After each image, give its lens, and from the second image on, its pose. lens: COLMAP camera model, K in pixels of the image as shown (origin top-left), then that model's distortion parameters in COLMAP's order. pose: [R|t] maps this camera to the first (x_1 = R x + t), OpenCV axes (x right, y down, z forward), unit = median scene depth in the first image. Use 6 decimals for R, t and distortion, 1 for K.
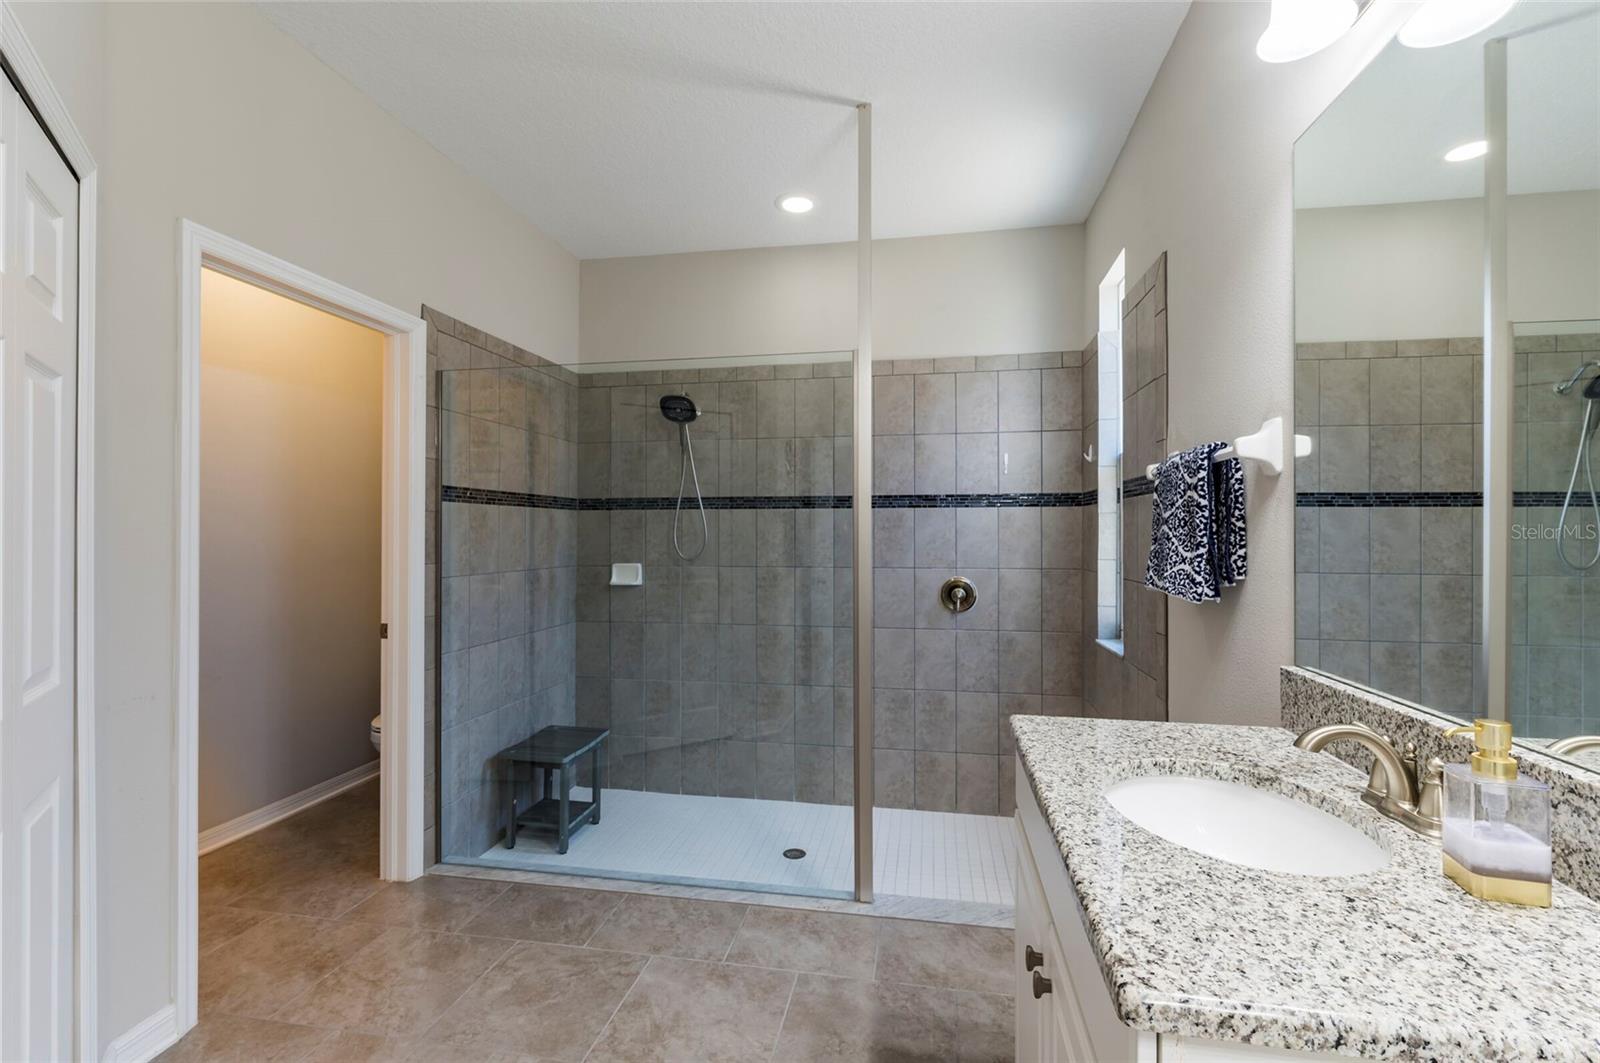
lens RADIAL K [[707.7, 0, 801.5], [0, 707.7, 530.2], [0, 0, 1]] dist [-0.000298, -0.000520]
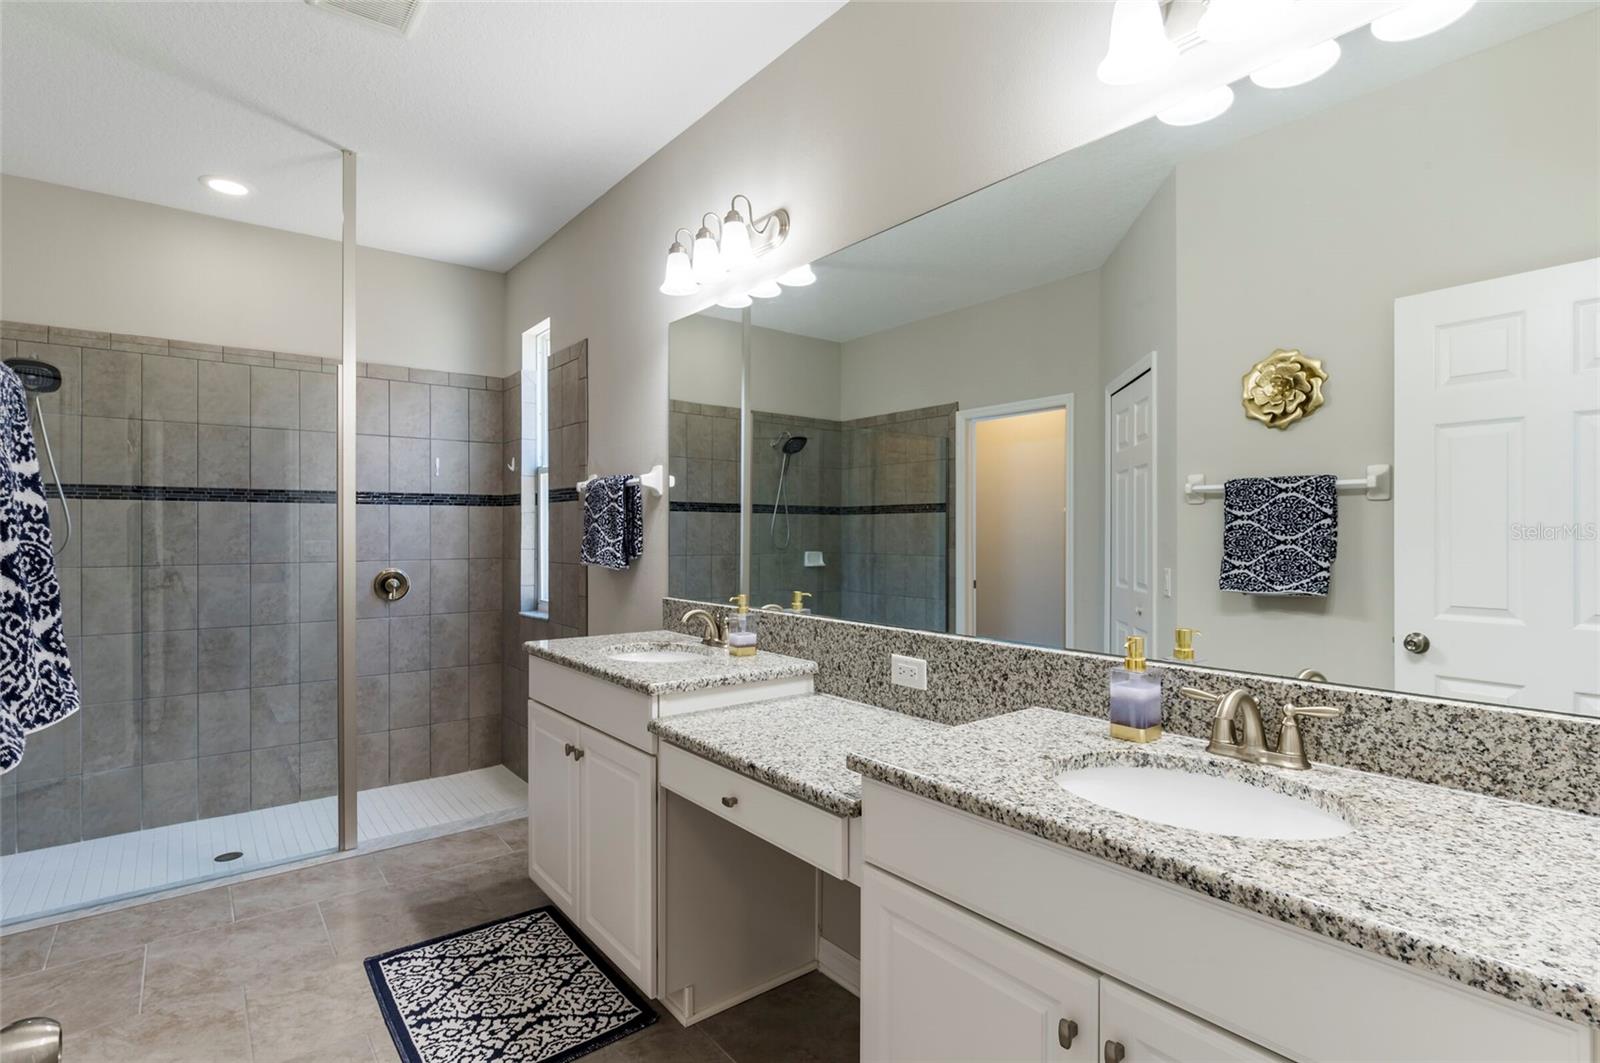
lens RADIAL K [[773.5, 0, 800.0], [0, 773.5, 531.5], [0, 0, 1]] dist [-0.000043, 0.000084]
pose [[0.665092, -0.001345, 0.746760, -0.281800], [-0.003605, 0.999981, 0.005012, 0.001085], [-0.746752, -0.006026, 0.665075, -0.293523]]
